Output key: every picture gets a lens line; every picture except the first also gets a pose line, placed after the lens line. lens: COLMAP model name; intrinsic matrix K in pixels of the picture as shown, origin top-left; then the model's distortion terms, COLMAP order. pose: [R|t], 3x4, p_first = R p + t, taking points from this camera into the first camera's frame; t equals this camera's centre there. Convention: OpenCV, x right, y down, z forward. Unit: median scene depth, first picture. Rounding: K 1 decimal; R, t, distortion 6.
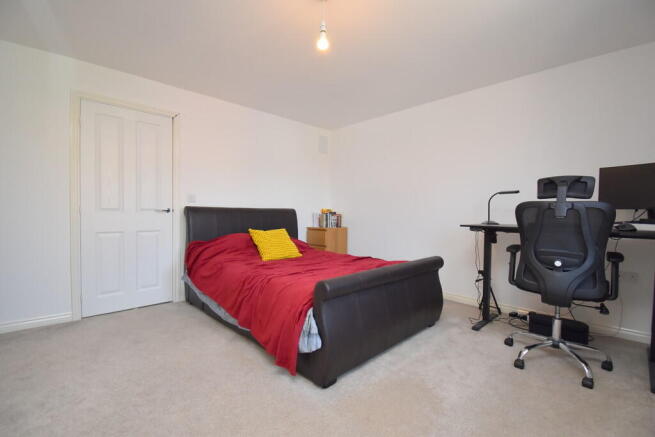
lens RADIAL K [[289.6, 0, 325.5], [0, 289.6, 213.1], [0, 0, 1]] dist [0.000833, -0.020350]
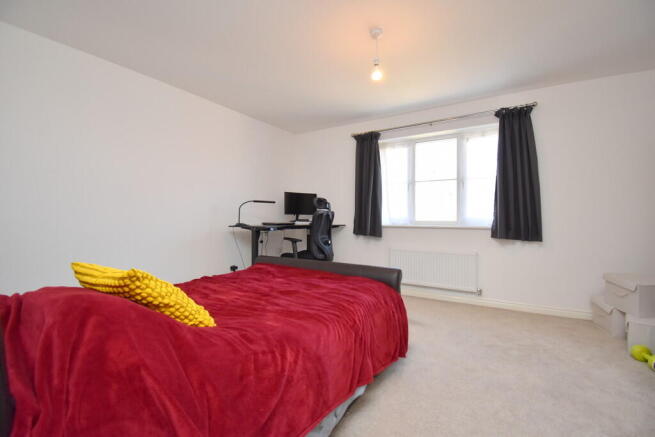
lens RADIAL K [[289.6, 0, 325.5], [0, 289.6, 213.1], [0, 0, 1]] dist [0.000833, -0.020350]
pose [[-0.279112, 0.001667, 0.960257, -0.954494], [0.000642, 0.999999, -0.001549, -0.018330], [-0.960258, 0.000184, -0.279113, 1.336203]]
